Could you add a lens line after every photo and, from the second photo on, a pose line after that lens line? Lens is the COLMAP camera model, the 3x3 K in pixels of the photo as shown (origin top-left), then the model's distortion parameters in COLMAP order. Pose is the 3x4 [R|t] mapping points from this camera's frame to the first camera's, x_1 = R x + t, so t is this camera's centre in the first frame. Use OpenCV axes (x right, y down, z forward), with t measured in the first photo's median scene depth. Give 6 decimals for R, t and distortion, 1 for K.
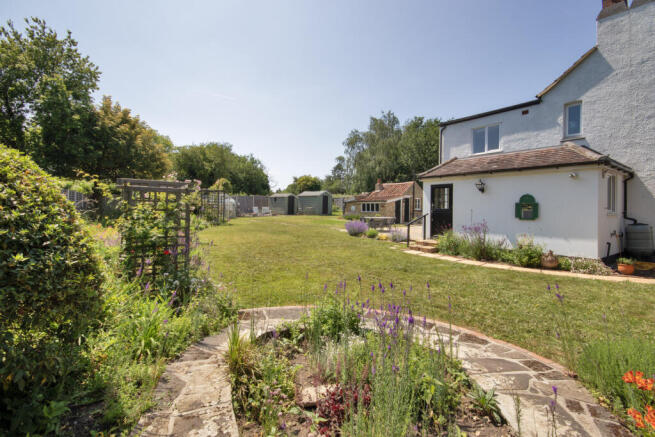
lens RADIAL K [[302.0, 0, 321.2], [0, 302.0, 204.2], [0, 0, 1]] dist [-0.000566, -0.002549]
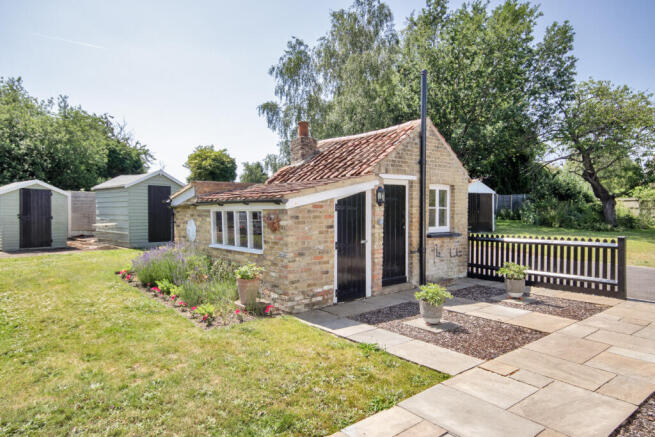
lens RADIAL K [[387.2, 0, 326.5], [0, 387.2, 216.6], [0, 0, 1]] dist [0.003415, -0.000207]
pose [[0.999043, -0.024772, 0.036044, 0.138916], [0.023408, 0.999012, 0.037765, -0.005337], [-0.036944, -0.036885, 0.998636, 0.442723]]
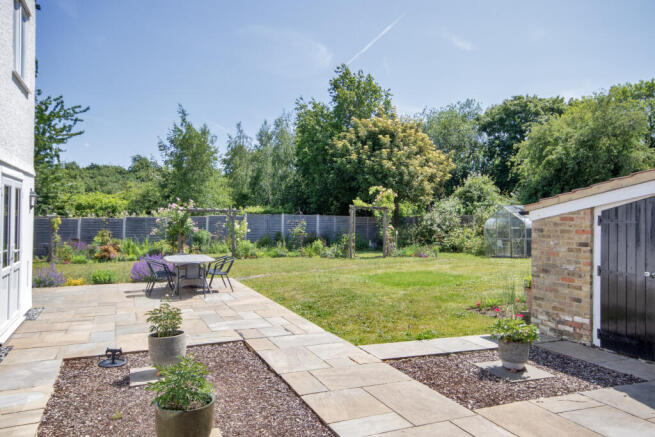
lens RADIAL K [[453.3, 0, 326.8], [0, 453.3, 220.4], [0, 0, 1]] dist [-0.052681, 0.007626]
pose [[-0.191322, -0.020433, -0.981315, 0.313673], [-0.012812, 0.999750, -0.018319, 0.000931], [0.981444, 0.009067, -0.191536, 0.550991]]
